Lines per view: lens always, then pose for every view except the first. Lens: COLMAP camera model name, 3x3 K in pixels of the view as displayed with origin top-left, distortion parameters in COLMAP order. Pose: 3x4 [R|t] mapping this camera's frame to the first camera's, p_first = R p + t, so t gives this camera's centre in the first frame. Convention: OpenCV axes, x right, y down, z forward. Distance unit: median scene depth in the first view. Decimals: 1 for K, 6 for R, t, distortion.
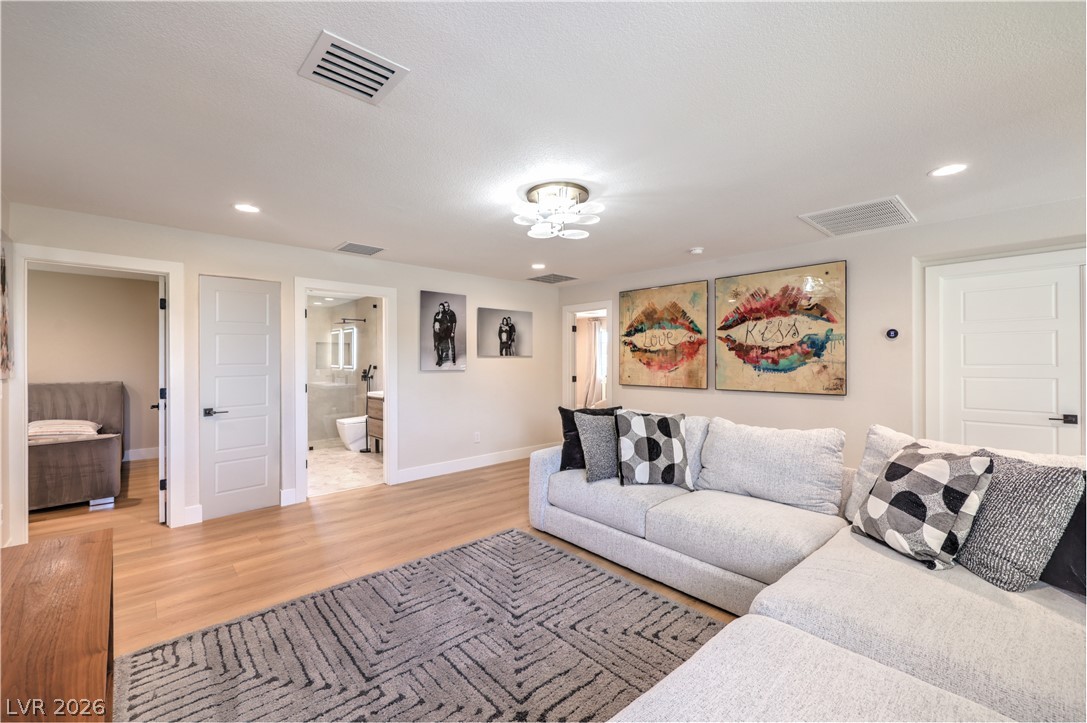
lens RADIAL K [[445.2, 0, 545.2], [0, 445.2, 358.7], [0, 0, 1]] dist [0.000265, -0.000027]
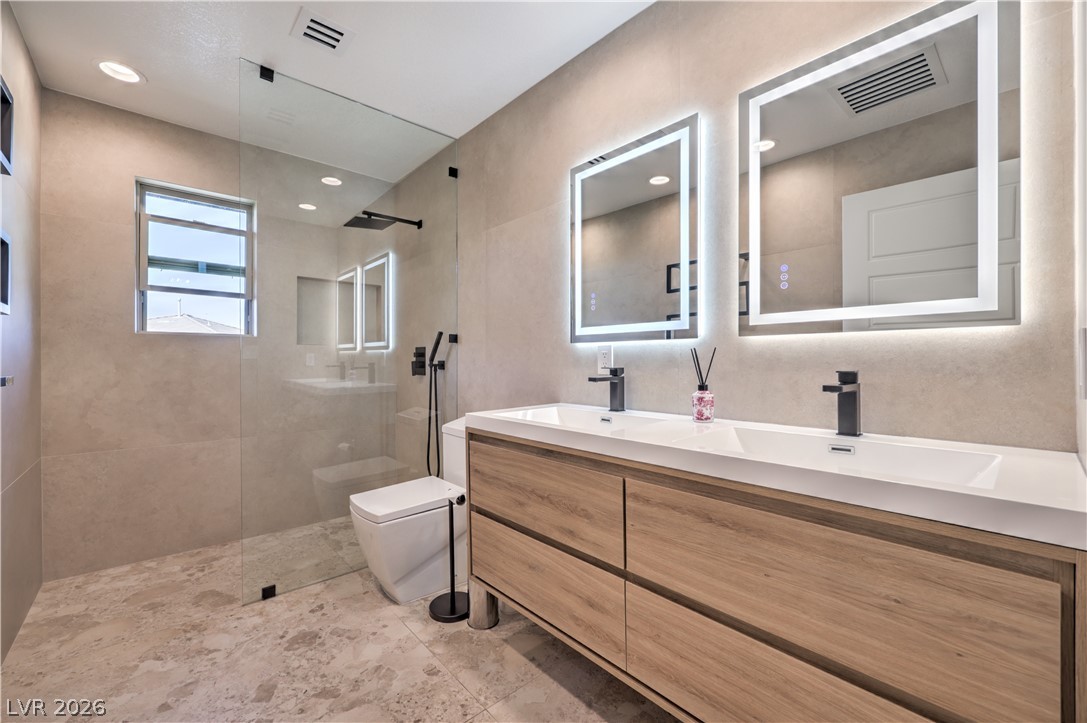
lens RADIAL K [[445.2, 0, 543.1], [0, 445.2, 361.0], [0, 0, 1]] dist [0.000265, -0.000027]
pose [[0.999685, 0.001728, -0.025056, -0.286125], [-0.001599, 0.999985, 0.005154, 0.034429], [0.025065, -0.005112, 0.999673, 0.606874]]
